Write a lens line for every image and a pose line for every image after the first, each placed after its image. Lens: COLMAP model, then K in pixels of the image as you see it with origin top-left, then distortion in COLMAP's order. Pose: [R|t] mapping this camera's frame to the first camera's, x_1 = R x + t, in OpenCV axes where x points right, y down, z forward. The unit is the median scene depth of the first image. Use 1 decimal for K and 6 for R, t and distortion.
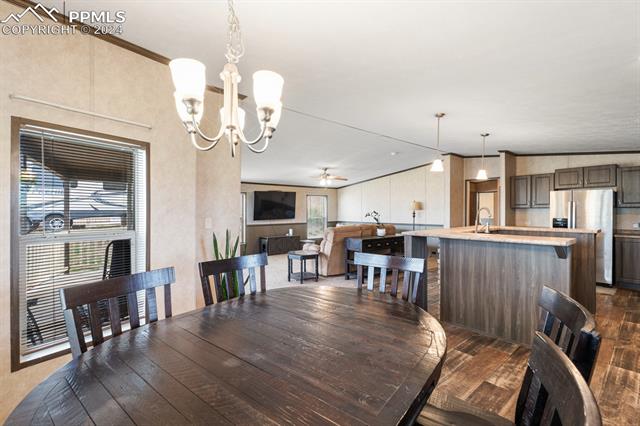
lens RADIAL K [[284.8, 0, 320.2], [0, 284.8, 211.9], [0, 0, 1]] dist [0.001223, 0.000293]
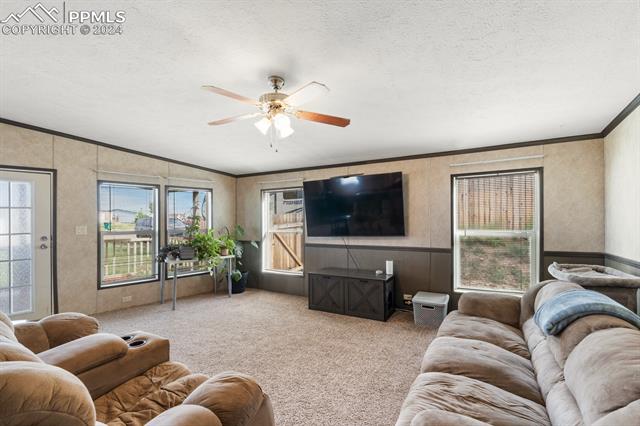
lens RADIAL K [[294.1, 0, 320.0], [0, 294.1, 213.0], [0, 0, 1]] dist [0.000316, 0.000072]
pose [[0.348094, -0.020052, -0.937245, 0.298705], [0.006328, 0.999799, -0.019040, -0.003306], [0.937438, 0.000697, 0.348151, 0.816447]]
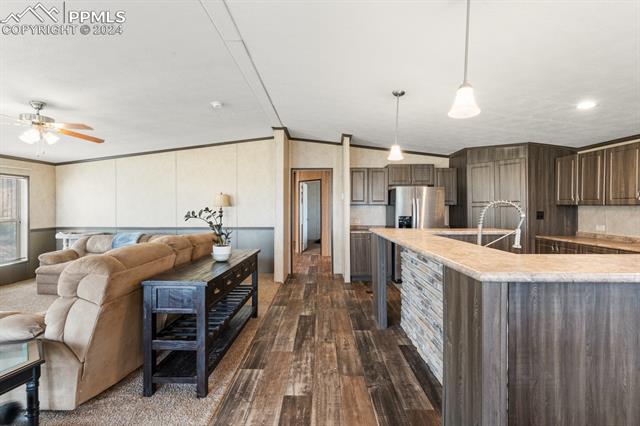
lens RADIAL K [[280.9, 0, 320.0], [0, 280.9, 213.0], [0, 0, 1]] dist [-0.009396, 0.000114]
pose [[0.648614, -0.008951, 0.761065, -0.023408], [-0.000666, 0.999924, 0.012328, 0.000519], [-0.761117, -0.008503, 0.648559, 0.392925]]
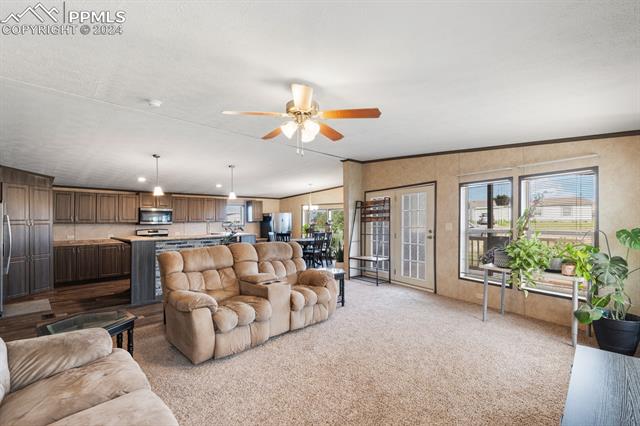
lens RADIAL K [[284.8, 0, 320.2], [0, 284.8, 211.9], [0, 0, 1]] dist [0.001223, 0.000293]
pose [[-0.996009, 0.014546, -0.088061, 0.019003], [0.017068, 0.999464, -0.027949, -0.004749], [0.087607, -0.029341, -0.995723, 1.167239]]
